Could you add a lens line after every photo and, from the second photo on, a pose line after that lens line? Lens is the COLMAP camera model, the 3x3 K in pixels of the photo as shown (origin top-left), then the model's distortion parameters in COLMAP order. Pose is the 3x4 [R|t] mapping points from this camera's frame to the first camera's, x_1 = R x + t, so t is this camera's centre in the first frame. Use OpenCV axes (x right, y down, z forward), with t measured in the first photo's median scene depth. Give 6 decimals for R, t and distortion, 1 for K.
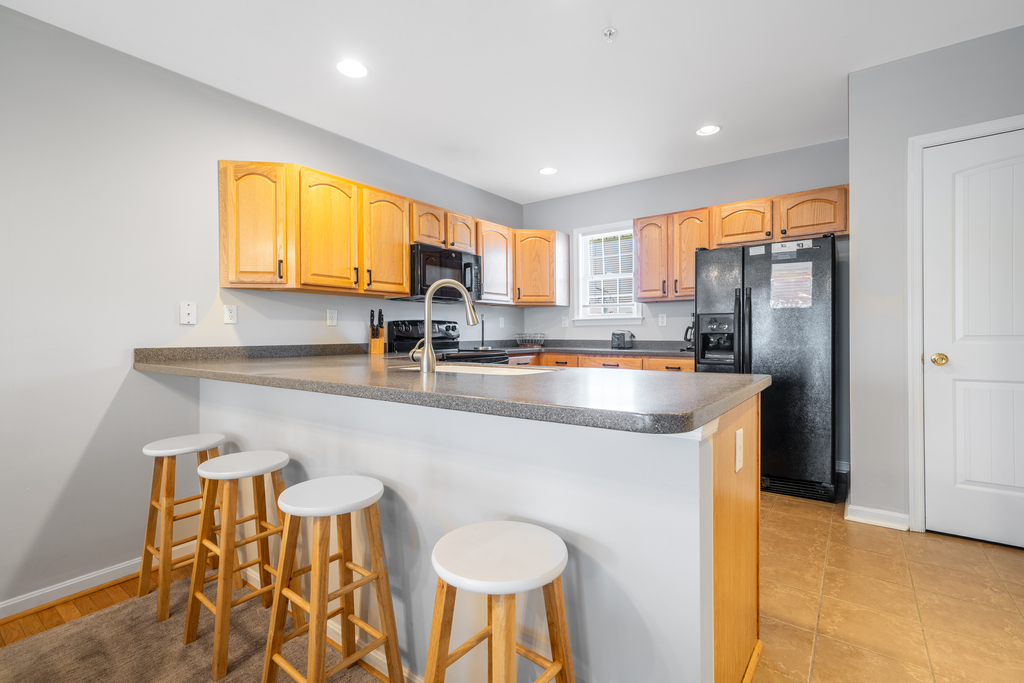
lens RADIAL K [[467.9, 0, 509.8], [0, 467.9, 334.7], [0, 0, 1]] dist [0.006938, 0.003640]
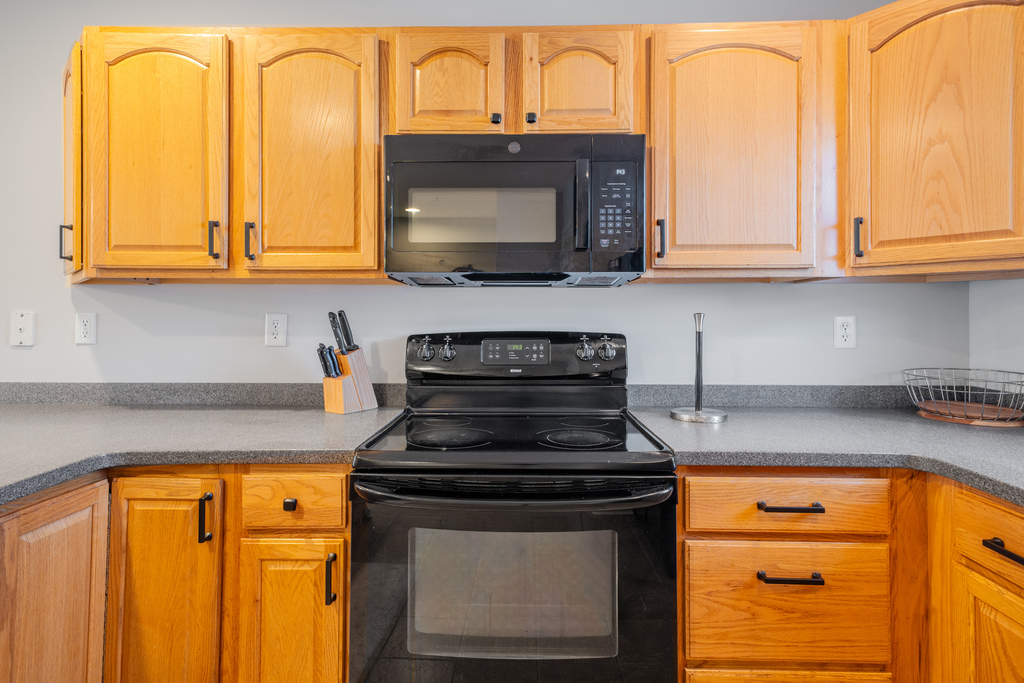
lens RADIAL K [[519.5, 0, 512.0], [0, 519.5, 313.8], [0, 0, 1]] dist [0.017000, 0.001799]
pose [[0.580330, 0.004119, -0.814371, 0.218250], [-0.007039, 0.999975, 0.000042, -0.055369], [0.814351, 0.005708, 0.580344, 0.888684]]
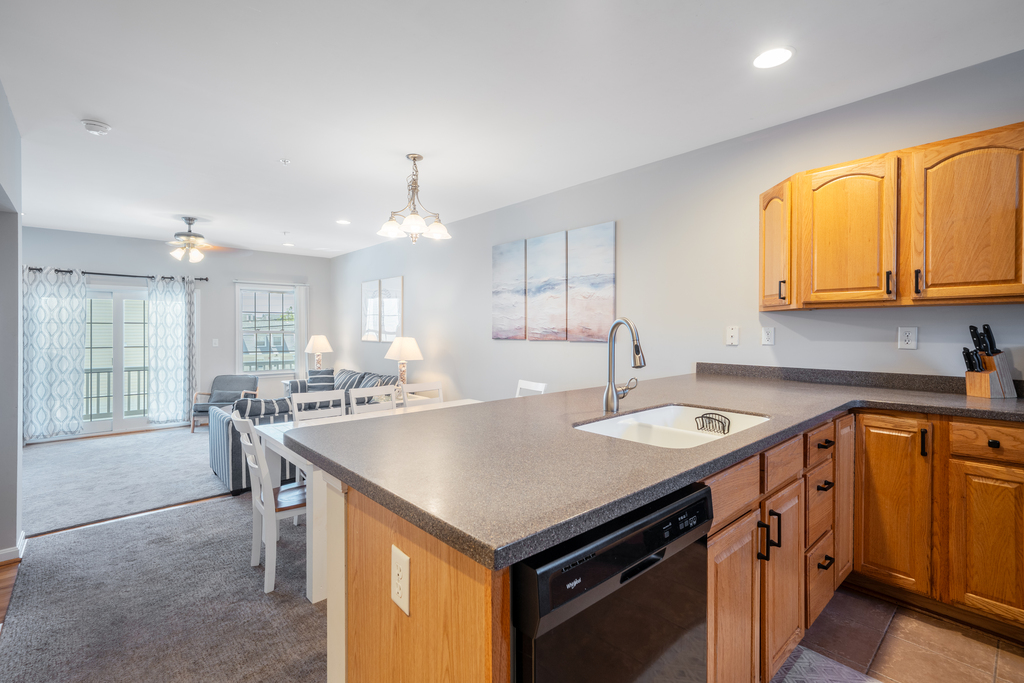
lens RADIAL K [[467.9, 0, 508.9], [0, 467.9, 332.1], [0, 0, 1]] dist [0.006938, 0.003640]
pose [[-0.197991, 0.012273, -0.980127, 0.471118], [0.001505, 0.999924, 0.012217, -0.056020], [0.980203, 0.000944, -0.197994, 0.537155]]
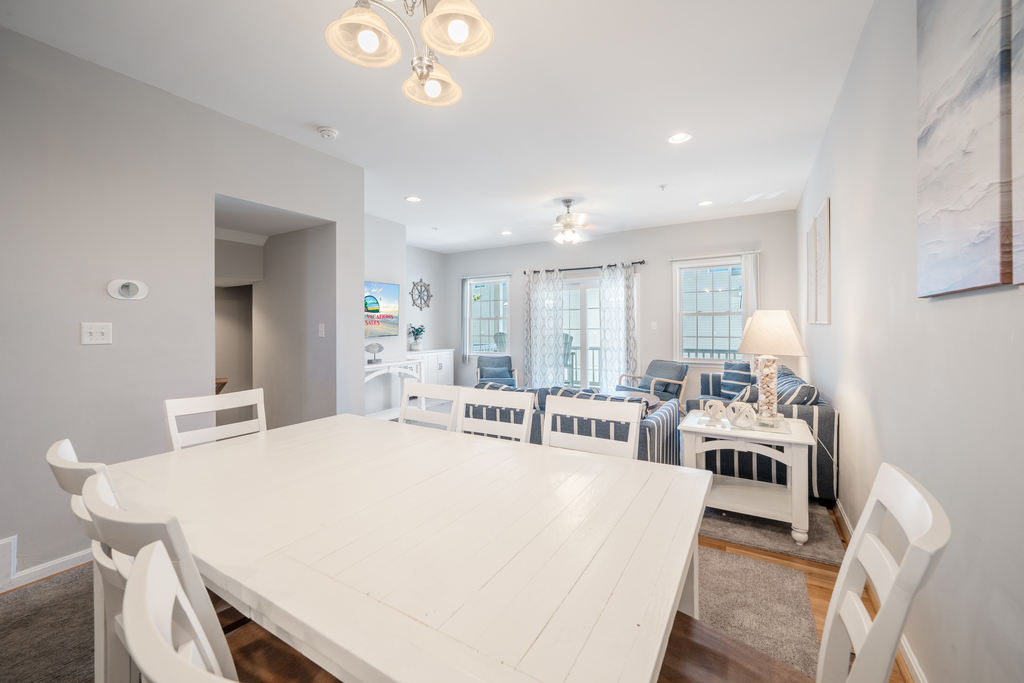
lens RADIAL K [[400.3, 0, 508.5], [0, 400.3, 333.6], [0, 0, 1]] dist [-0.002763, -0.000604]
pose [[-0.995212, 0.017686, -0.096131, -0.546576], [0.015825, 0.999673, 0.020077, 0.004649], [0.096455, 0.018460, -0.995166, 0.522034]]
